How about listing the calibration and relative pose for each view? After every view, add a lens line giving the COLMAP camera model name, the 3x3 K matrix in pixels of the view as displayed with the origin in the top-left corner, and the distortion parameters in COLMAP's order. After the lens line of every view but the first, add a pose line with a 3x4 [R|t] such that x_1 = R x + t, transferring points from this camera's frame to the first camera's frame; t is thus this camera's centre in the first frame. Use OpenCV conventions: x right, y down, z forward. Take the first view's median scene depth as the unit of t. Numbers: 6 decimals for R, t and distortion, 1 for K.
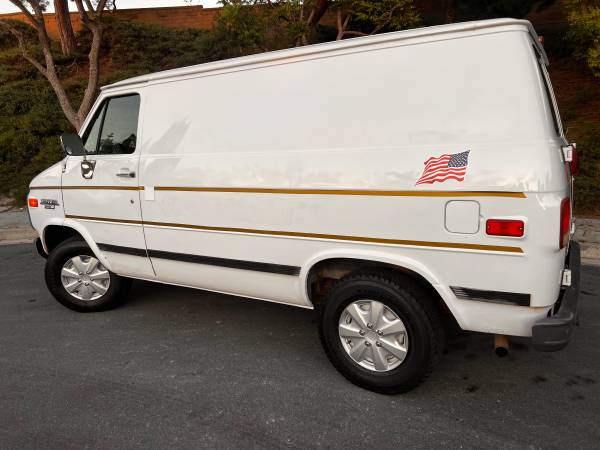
lens RADIAL K [[461.5, 0, 300.0], [0, 461.5, 225.0], [0, 0, 1]] dist [0.072557, -0.086925]
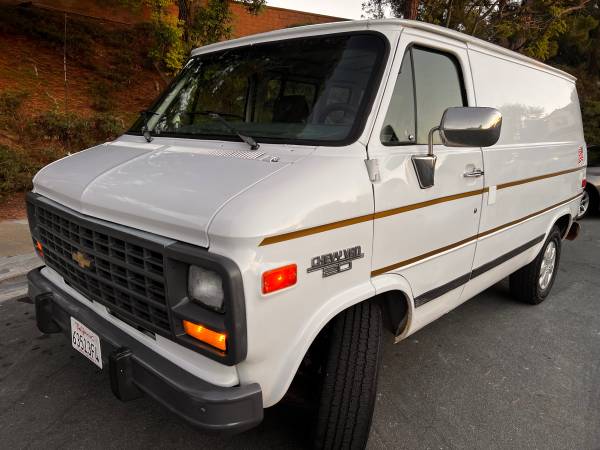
lens RADIAL K [[461.5, 0, 300.0], [0, 461.5, 225.0], [0, 0, 1]] dist [0.072557, -0.086925]
pose [[0.183301, -0.172561, 0.967793, -1.098187], [0.124687, 0.980603, 0.151229, -0.169280], [-0.975117, 0.092950, 0.201262, 1.109695]]
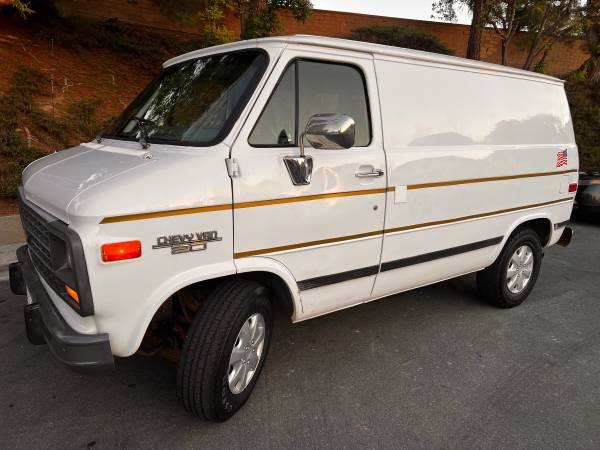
lens RADIAL K [[461.5, 0, 300.0], [0, 461.5, 225.0], [0, 0, 1]] dist [0.072557, -0.086925]
pose [[0.361446, -0.157719, 0.918957, -1.114069], [0.113245, 0.985719, 0.124635, -0.132010], [-0.925490, 0.059018, 0.374145, 0.820489]]
